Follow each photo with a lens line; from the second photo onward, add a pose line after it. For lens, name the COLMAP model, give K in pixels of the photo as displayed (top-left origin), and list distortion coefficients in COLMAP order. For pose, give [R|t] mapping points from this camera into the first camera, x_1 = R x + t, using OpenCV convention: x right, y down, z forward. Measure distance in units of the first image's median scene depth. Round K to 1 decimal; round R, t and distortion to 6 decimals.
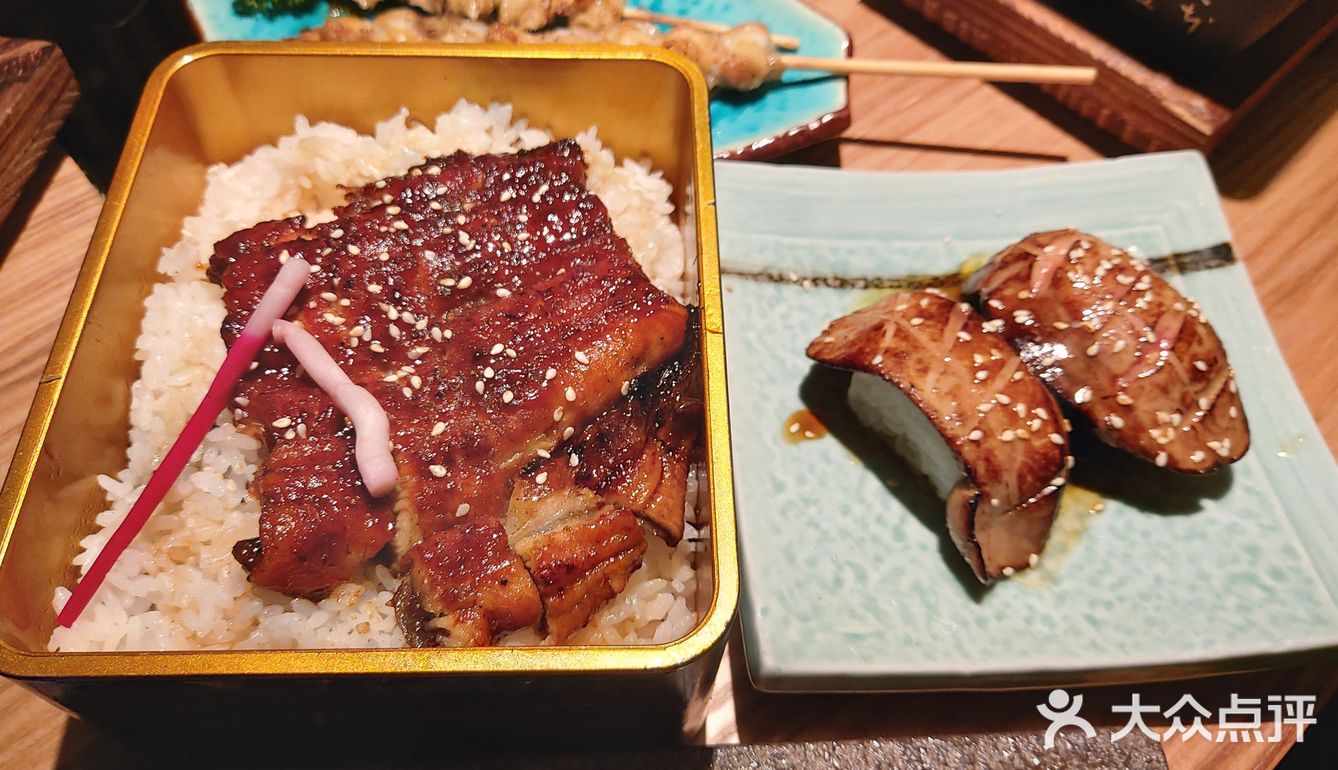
lens RADIAL K [[949.7, 0, 671.5], [0, 949.7, 386.0], [0, 0, 1]] dist [0.001245, -0.002160]
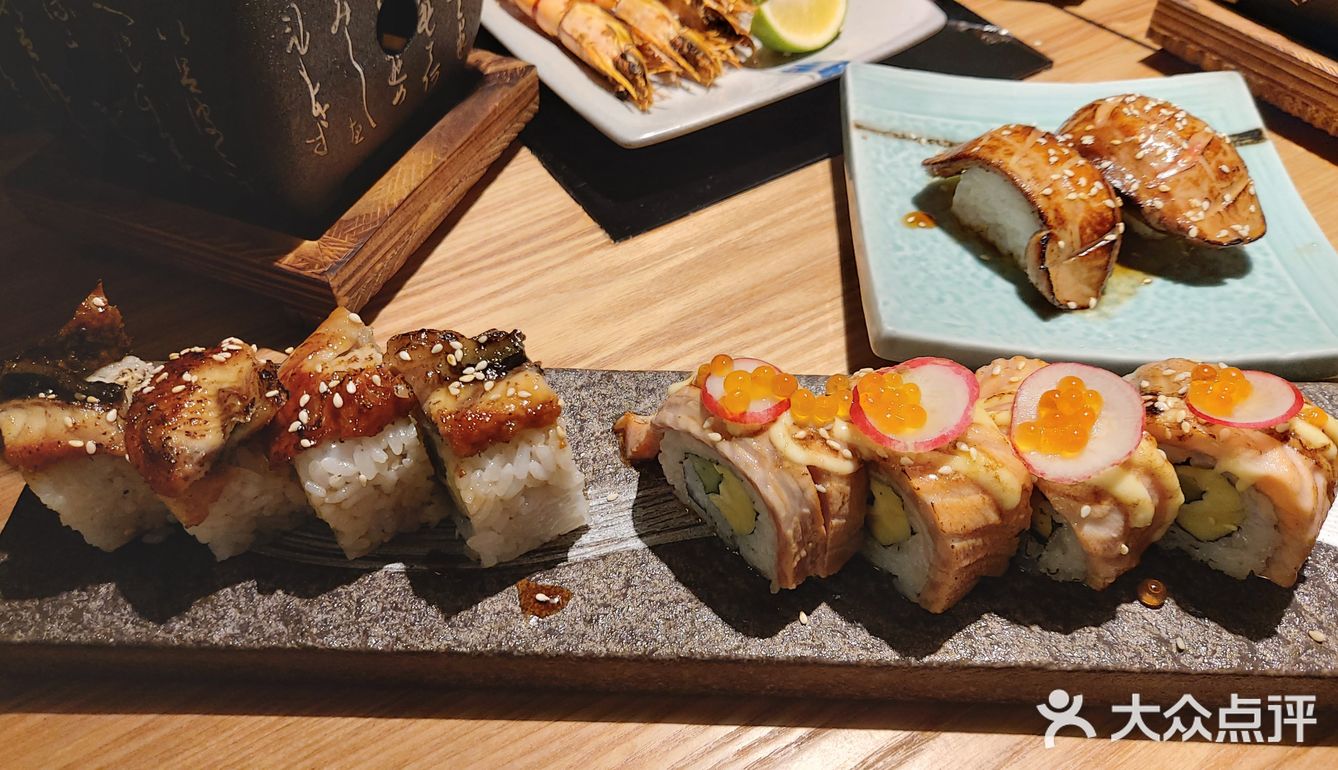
lens RADIAL K [[949.7, 0, 671.5], [0, 949.7, 386.0], [0, 0, 1]] dist [0.001245, -0.002160]
pose [[0.991914, 0.065837, -0.108500, -0.047854], [-0.083319, 0.982698, -0.165418, 0.562810], [0.095732, 0.173120, 0.980237, -0.326948]]
